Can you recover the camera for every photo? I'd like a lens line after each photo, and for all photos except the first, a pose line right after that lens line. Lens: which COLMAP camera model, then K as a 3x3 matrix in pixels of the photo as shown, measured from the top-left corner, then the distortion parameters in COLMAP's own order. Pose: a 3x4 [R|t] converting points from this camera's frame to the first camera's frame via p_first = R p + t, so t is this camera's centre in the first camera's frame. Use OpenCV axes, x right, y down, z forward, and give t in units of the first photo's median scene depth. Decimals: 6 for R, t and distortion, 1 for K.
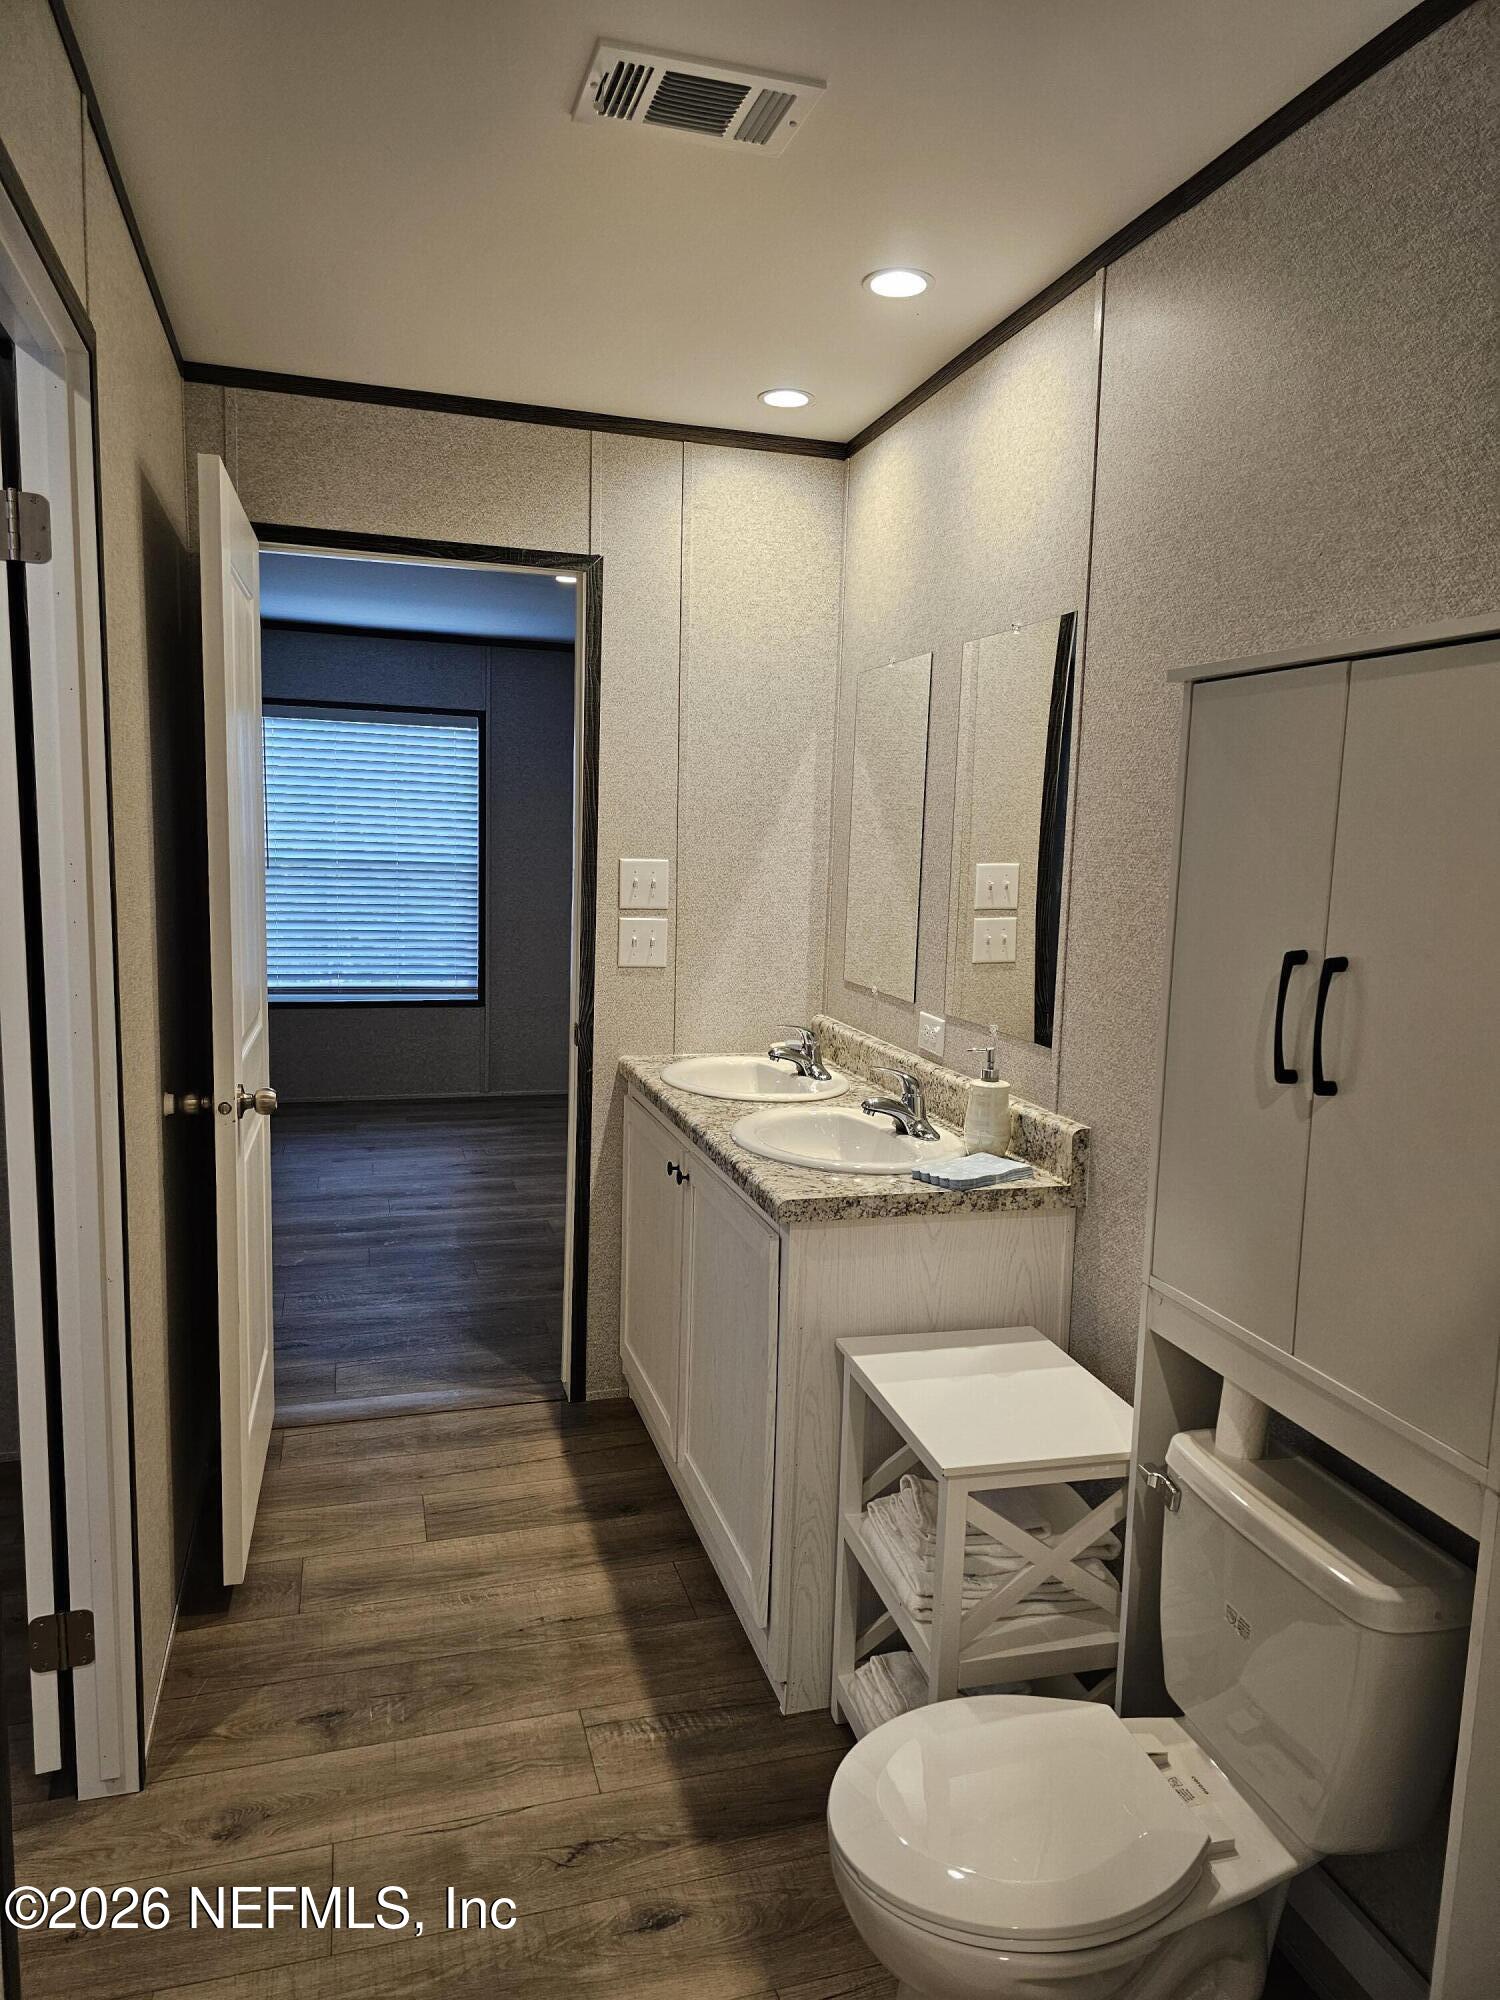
lens RADIAL K [[1368.6, 0, 750.0], [0, 1368.6, 1000.0], [0, 0, 1]] dist [0.000779, -0.000033]
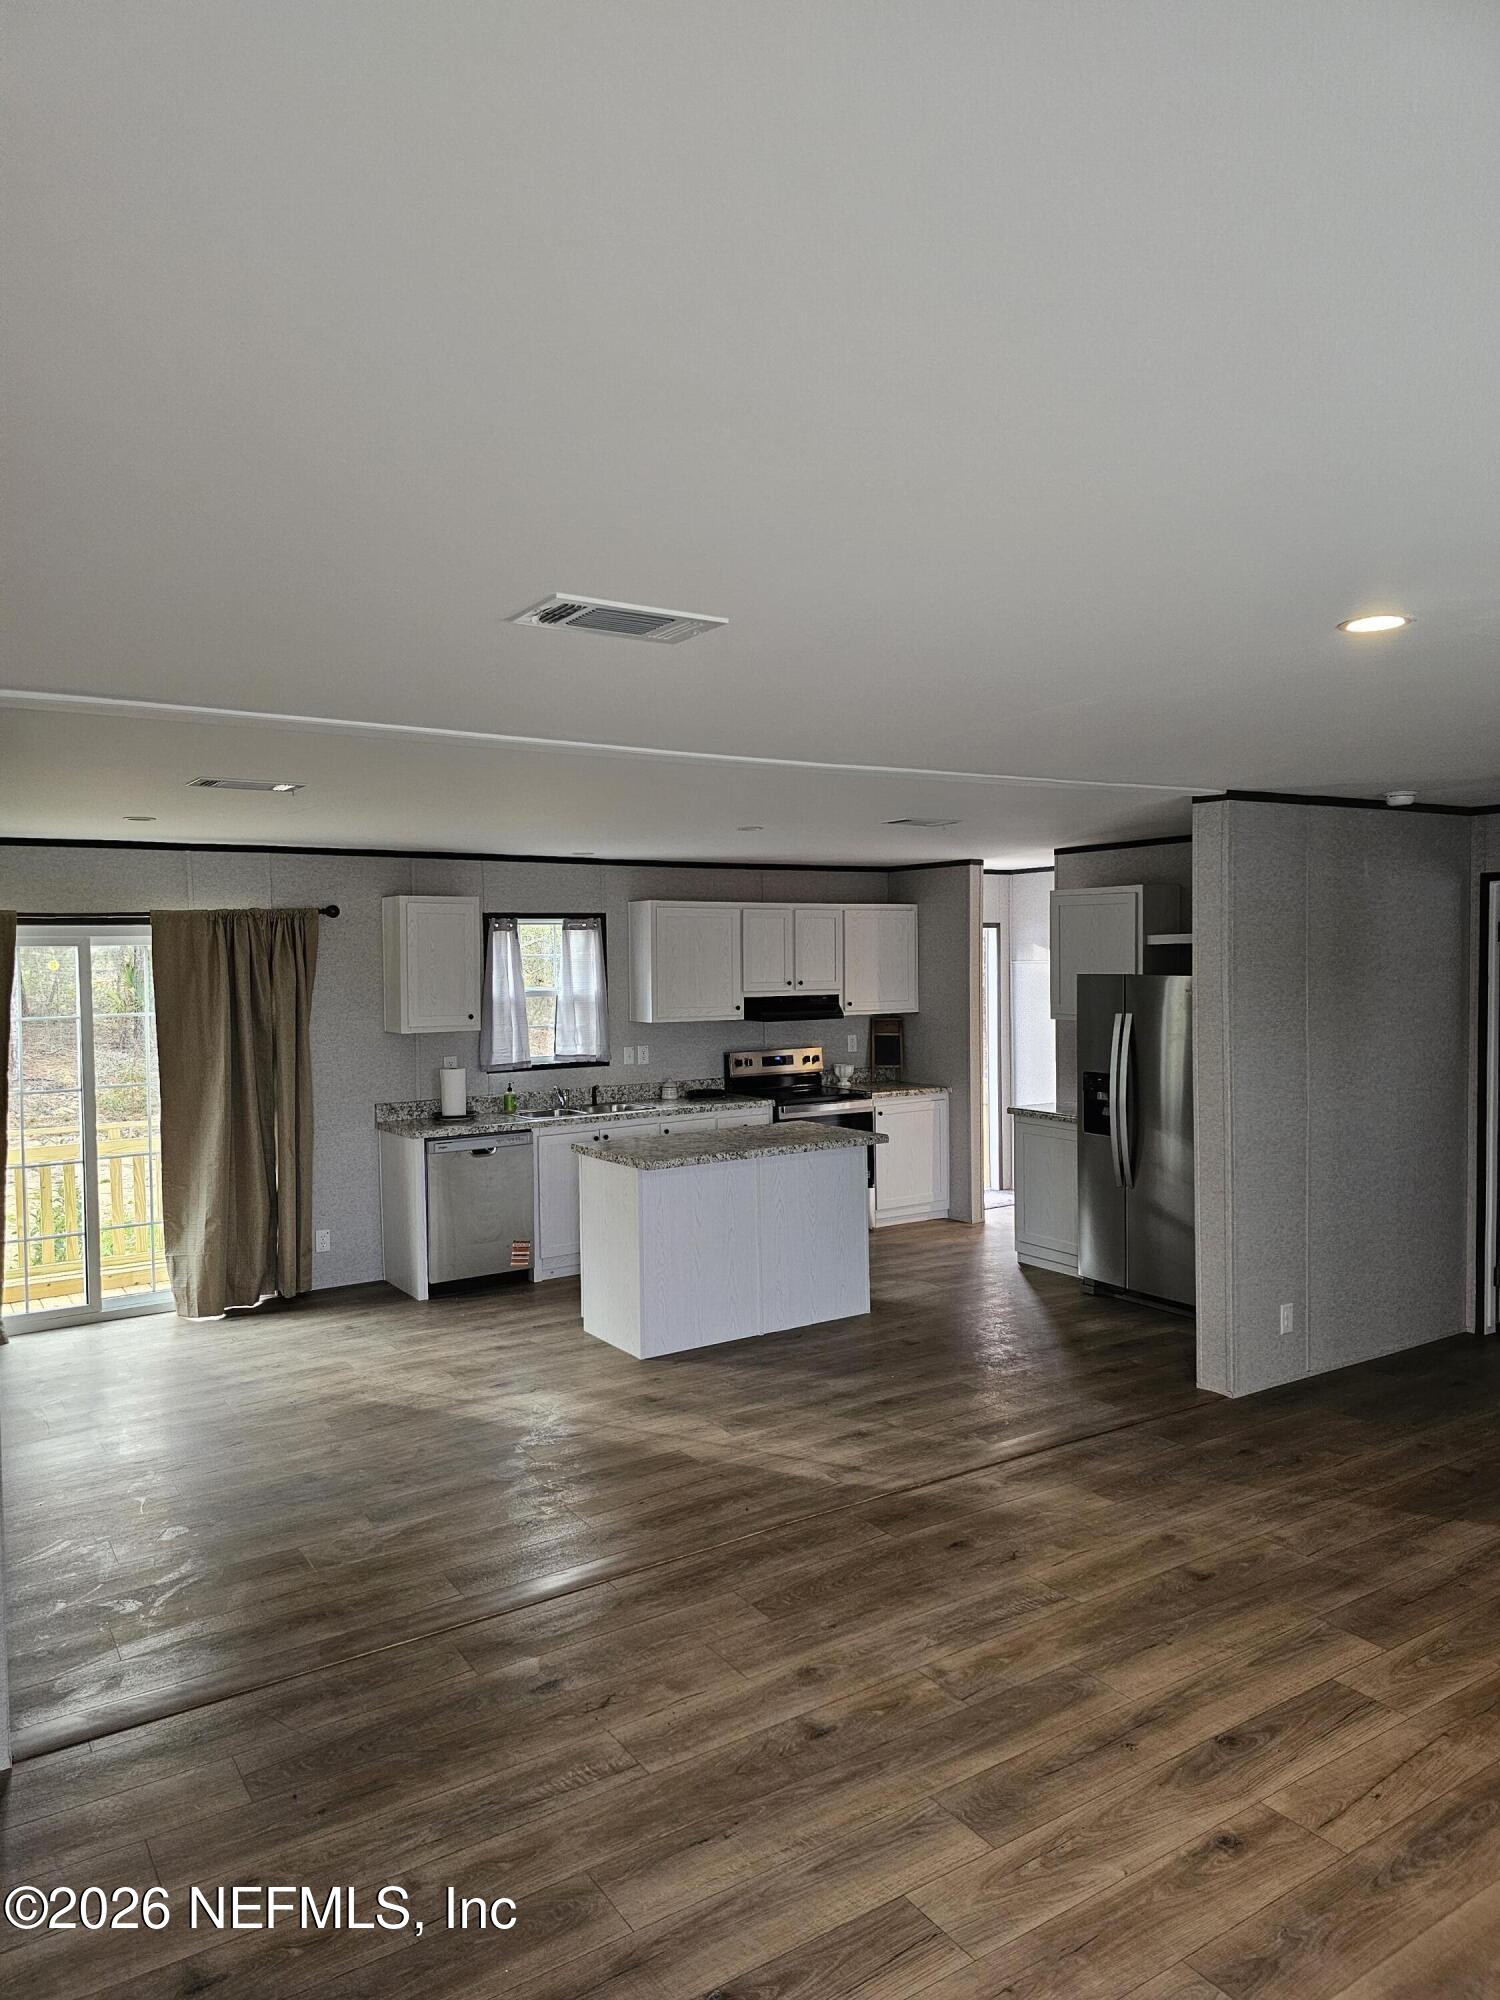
lens RADIAL K [[1368.6, 0, 750.0], [0, 1368.6, 1000.0], [0, 0, 1]] dist [0.000779, -0.000033]
pose [[-0.956026, -0.004962, -0.293240, 0.162940], [-0.051140, 0.987360, 0.150020, -0.396228], [0.288788, 0.158419, -0.944195, 2.021312]]
